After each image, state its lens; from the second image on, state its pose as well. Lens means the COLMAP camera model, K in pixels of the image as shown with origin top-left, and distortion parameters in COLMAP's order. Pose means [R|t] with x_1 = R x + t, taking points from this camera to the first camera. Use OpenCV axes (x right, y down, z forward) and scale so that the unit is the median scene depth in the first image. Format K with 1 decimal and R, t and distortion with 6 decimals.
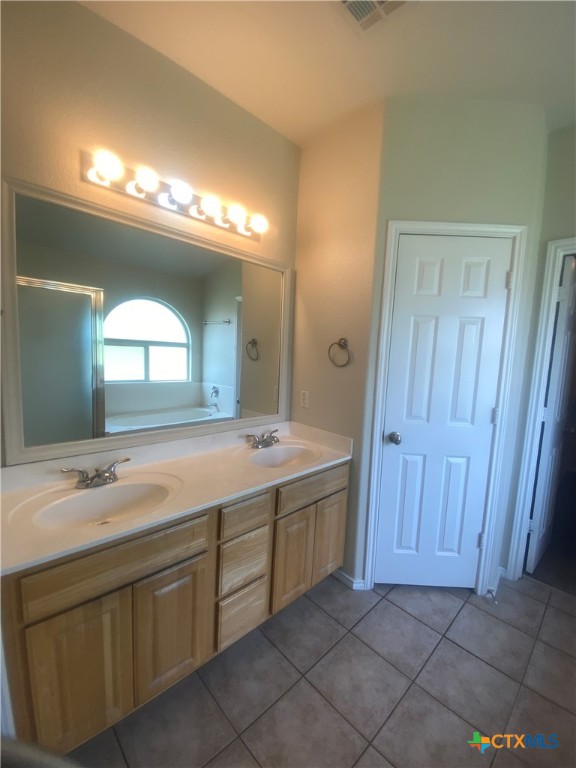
lens RADIAL K [[310.5, 0, 289.5], [0, 310.5, 382.9], [0, 0, 1]] dist [0.020291, -0.020753]
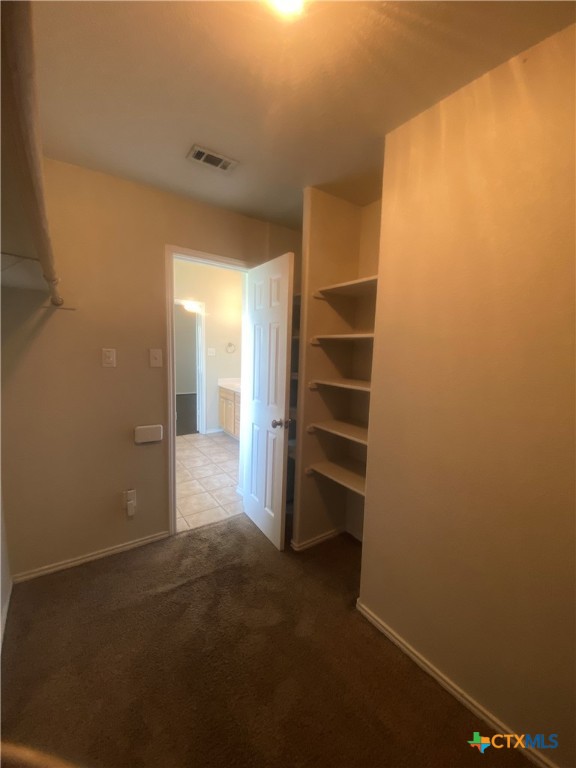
lens RADIAL K [[310.5, 0, 289.5], [0, 310.5, 382.9], [0, 0, 1]] dist [0.020291, -0.020753]
pose [[-0.146789, 0.067086, -0.986890, 2.322861], [-0.134201, 0.987122, 0.087063, -0.079292], [0.980022, 0.145221, -0.135896, 1.480983]]
